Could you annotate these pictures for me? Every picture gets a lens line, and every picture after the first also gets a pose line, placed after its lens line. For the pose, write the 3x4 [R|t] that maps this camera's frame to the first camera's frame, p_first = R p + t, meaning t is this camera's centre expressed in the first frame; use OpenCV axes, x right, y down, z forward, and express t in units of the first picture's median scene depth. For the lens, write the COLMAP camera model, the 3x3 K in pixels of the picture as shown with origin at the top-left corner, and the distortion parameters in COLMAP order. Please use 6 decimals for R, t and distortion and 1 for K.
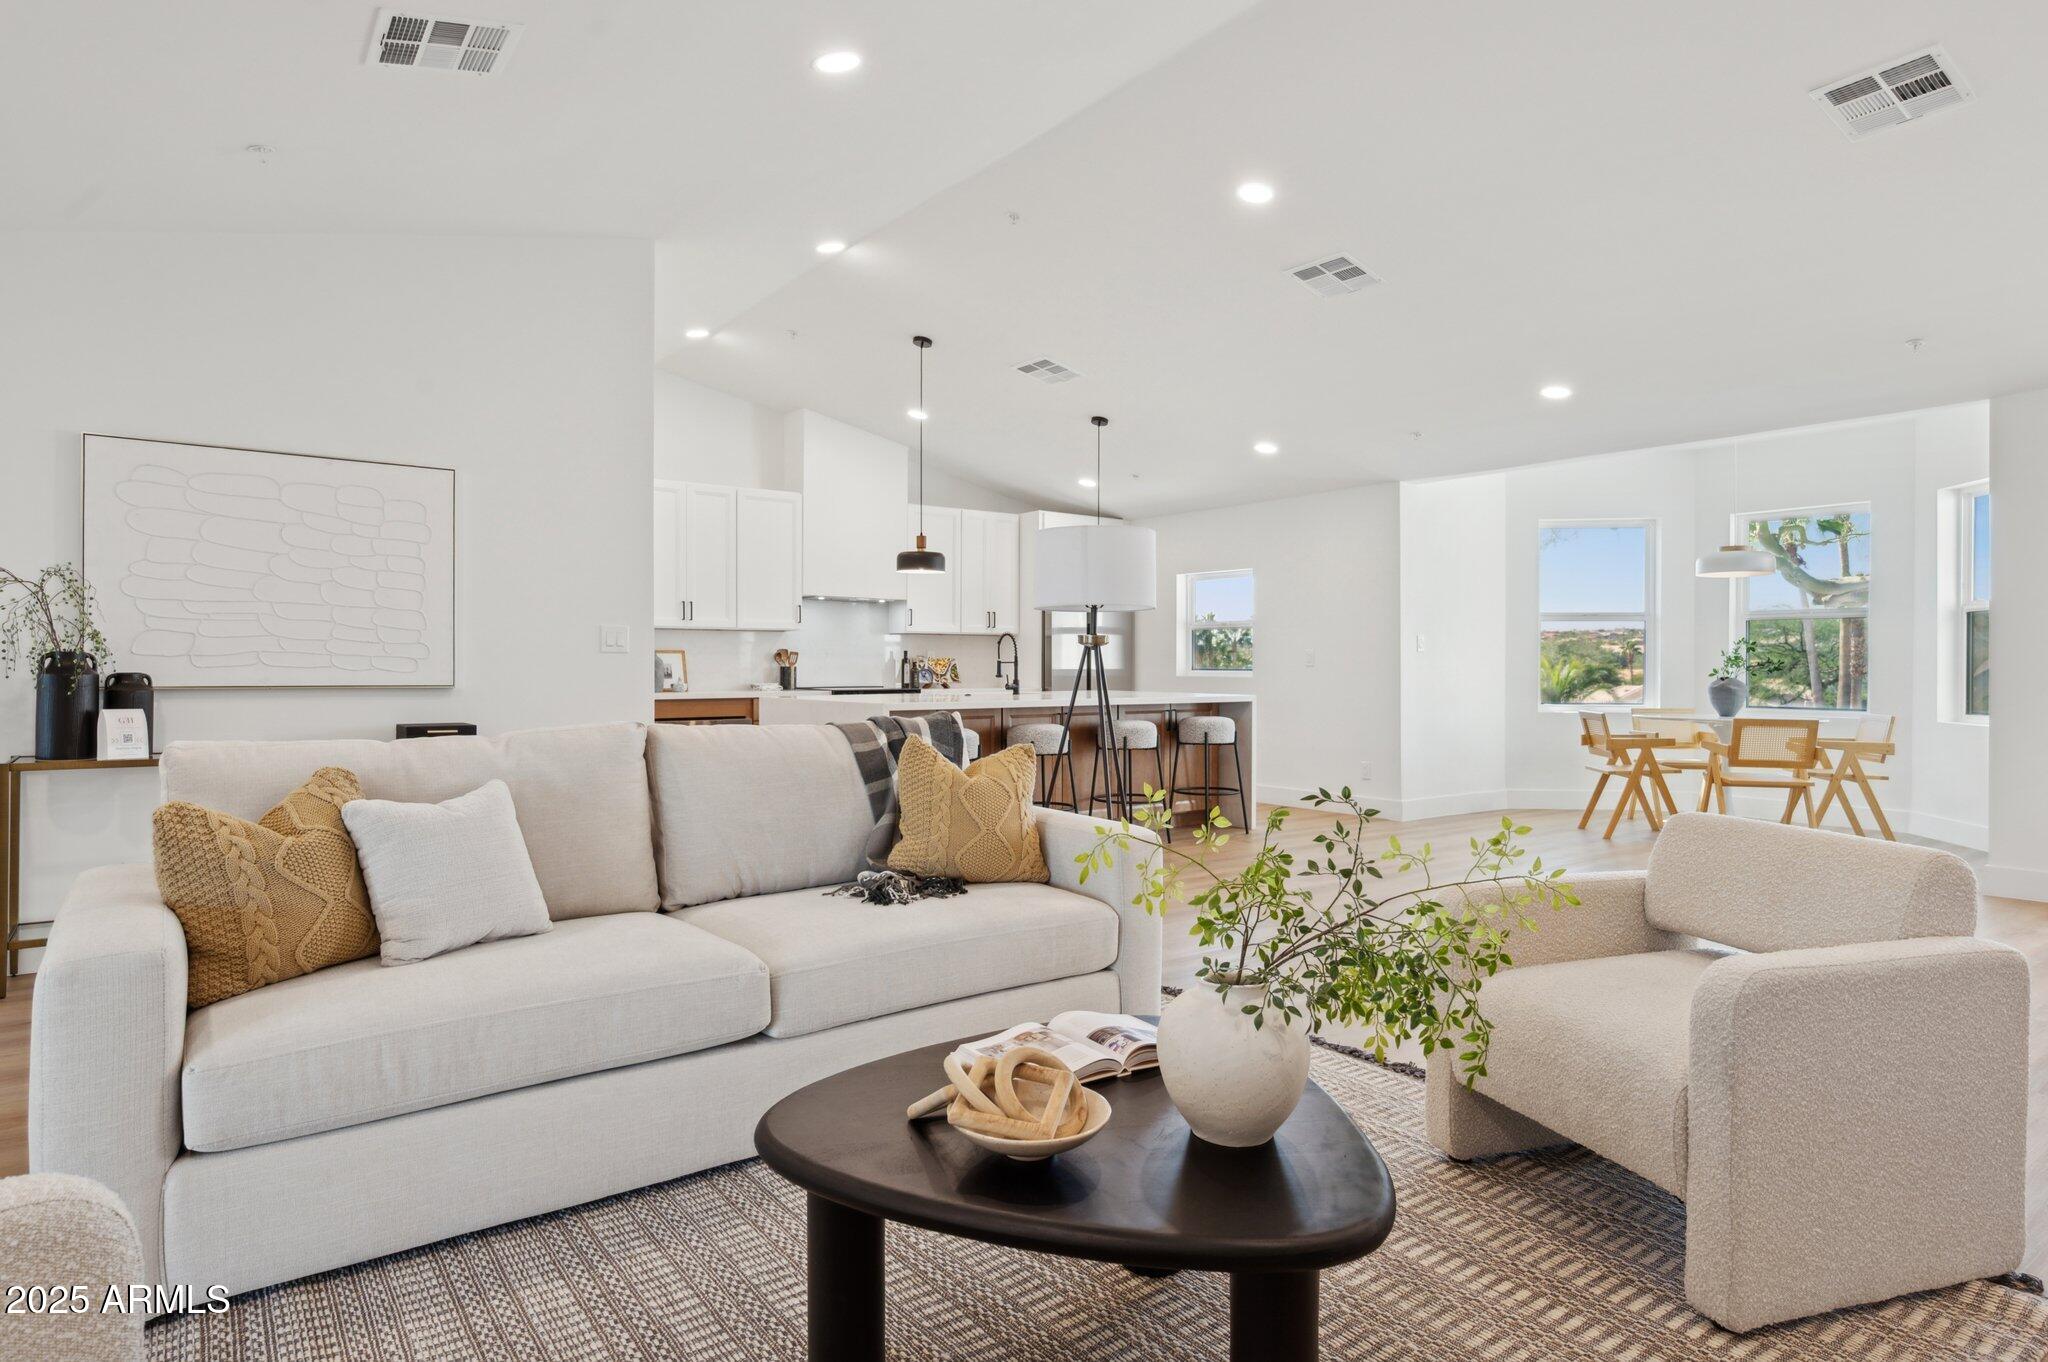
lens RADIAL K [[1160.9, 0, 1032.2], [0, 1160.9, 670.4], [0, 0, 1]] dist [-0.006119, 0.002825]
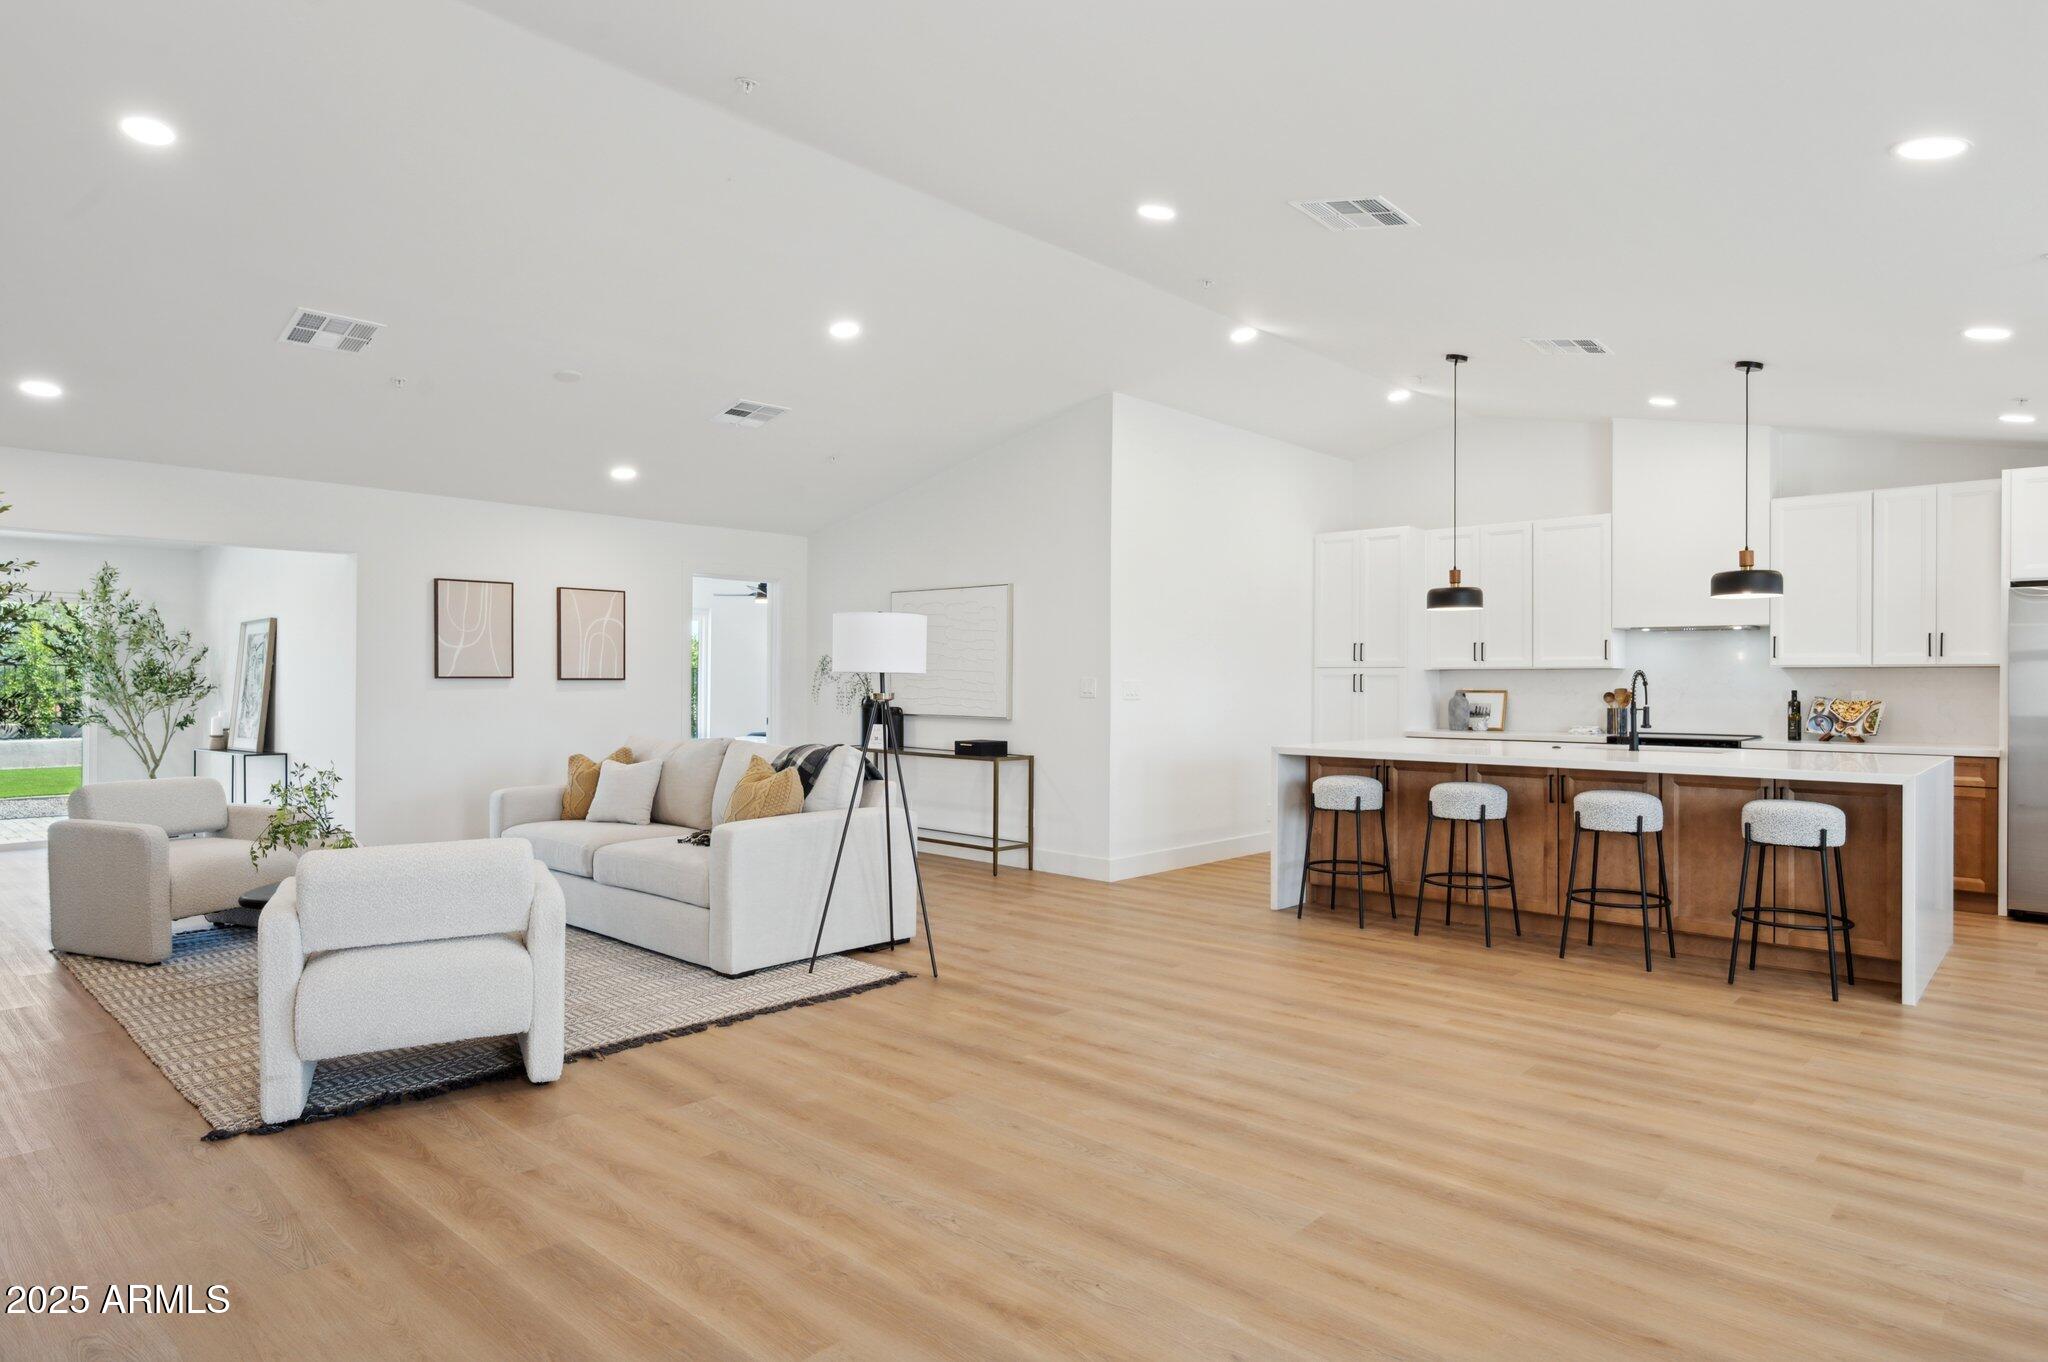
lens RADIAL K [[1160.9, 0, 1026.4], [0, 1160.9, 685.4], [0, 0, 1]] dist [-0.006119, 0.002825]
pose [[0.175396, 0.000584, -0.984498, 0.625887], [-0.008310, 0.999965, -0.000888, -0.017411], [0.984463, 0.008337, 0.175394, 0.423312]]
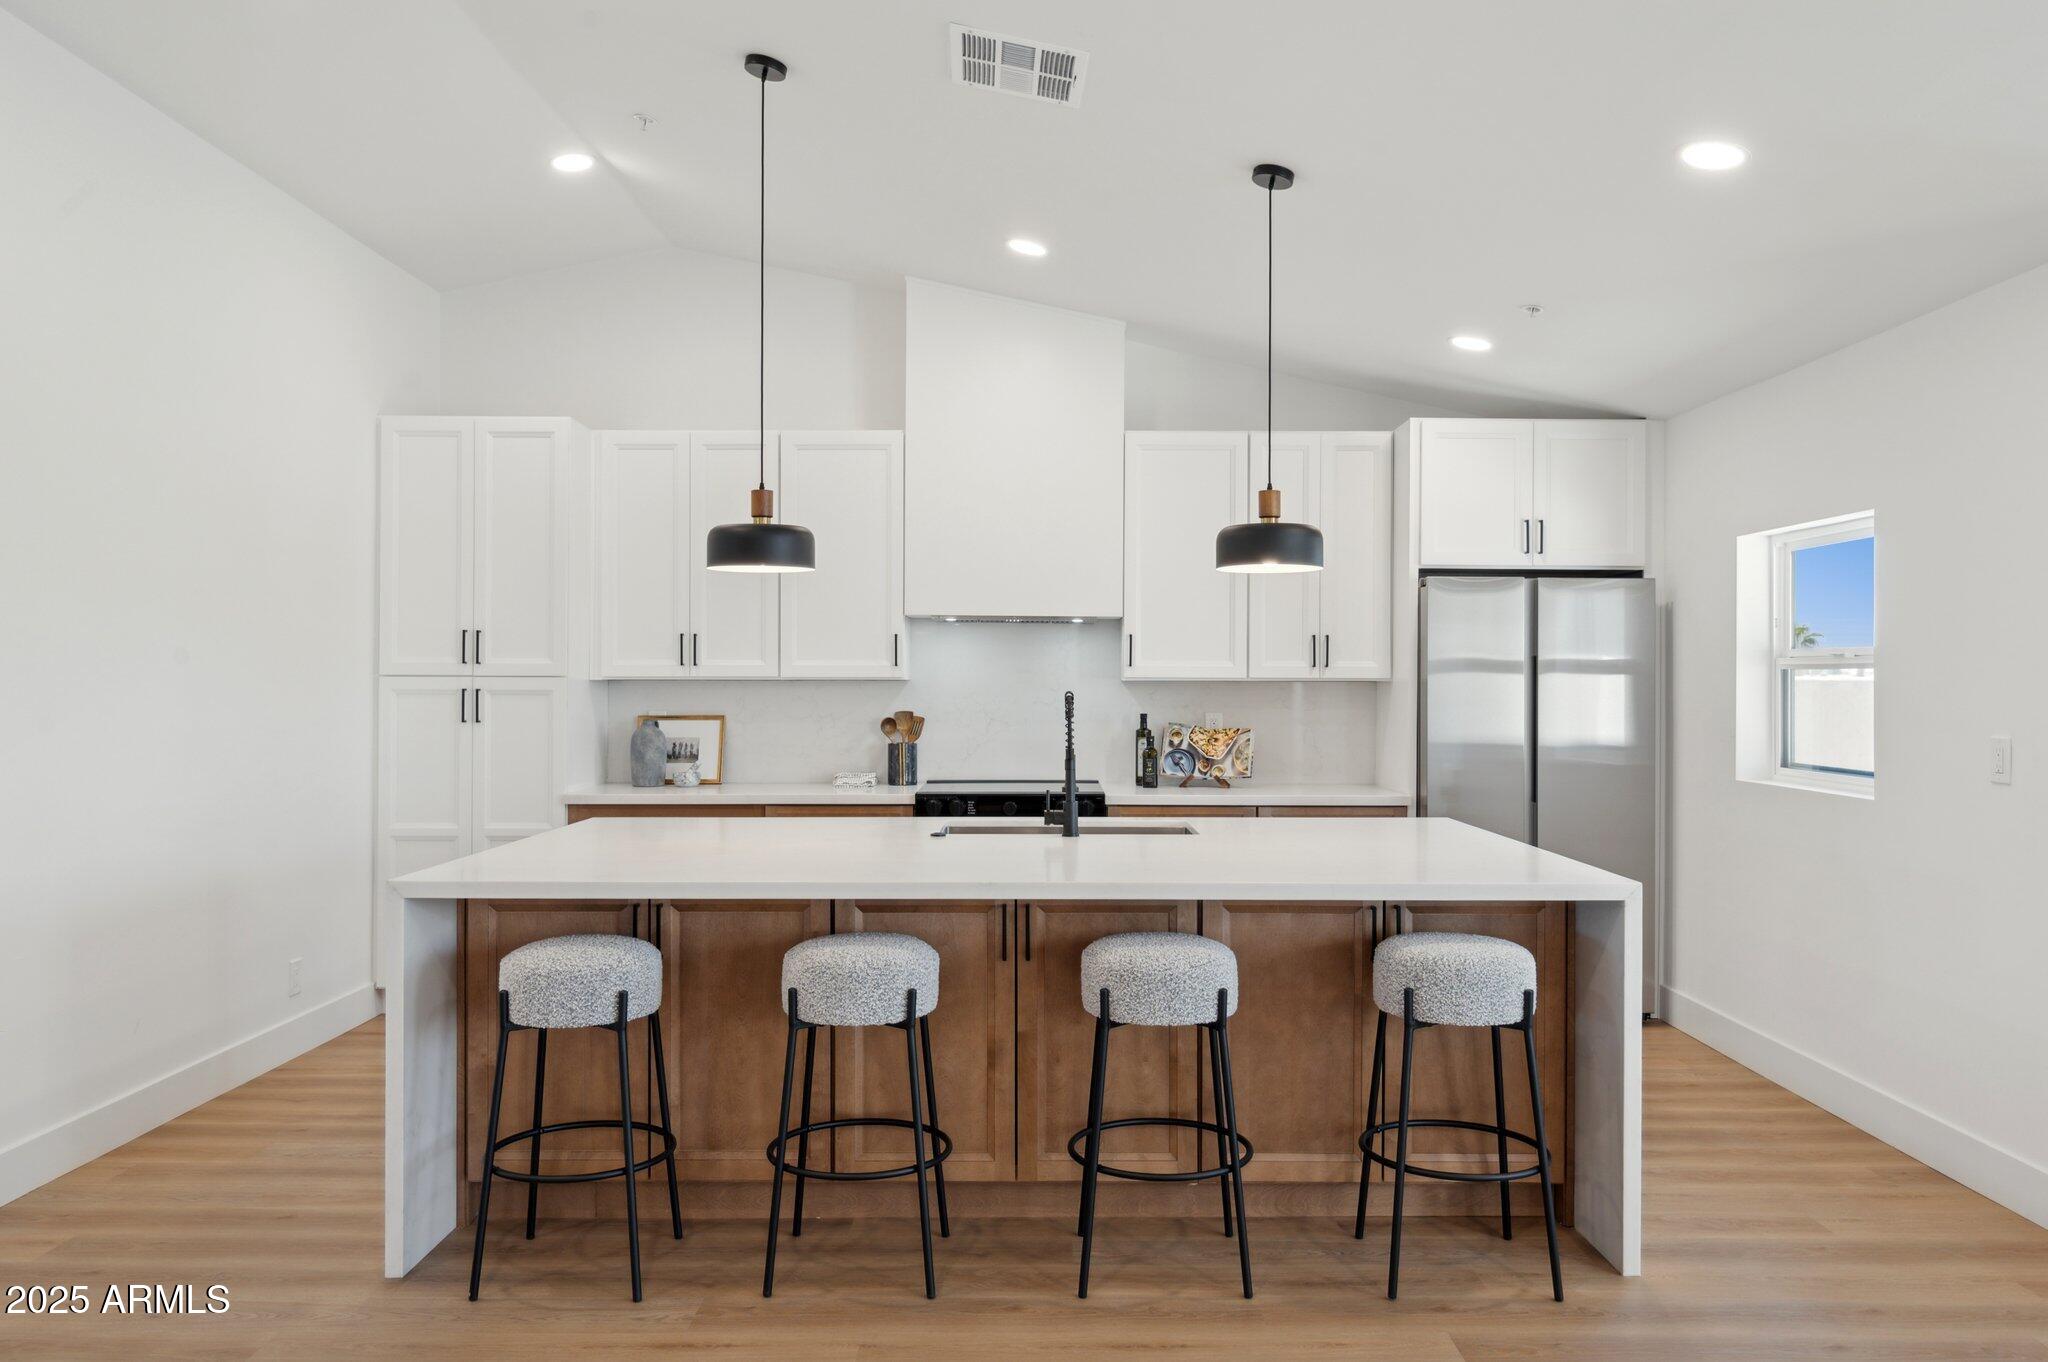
lens RADIAL K [[1471.0, 0, 1030.8], [0, 1471.0, 678.2], [0, 0, 1]] dist [0.000255, 0.000344]
pose [[0.798379, -0.001839, -0.602152, 0.282999], [-0.003545, 0.999964, -0.007754, -0.031404], [0.602144, 0.008325, 0.798344, 0.503012]]
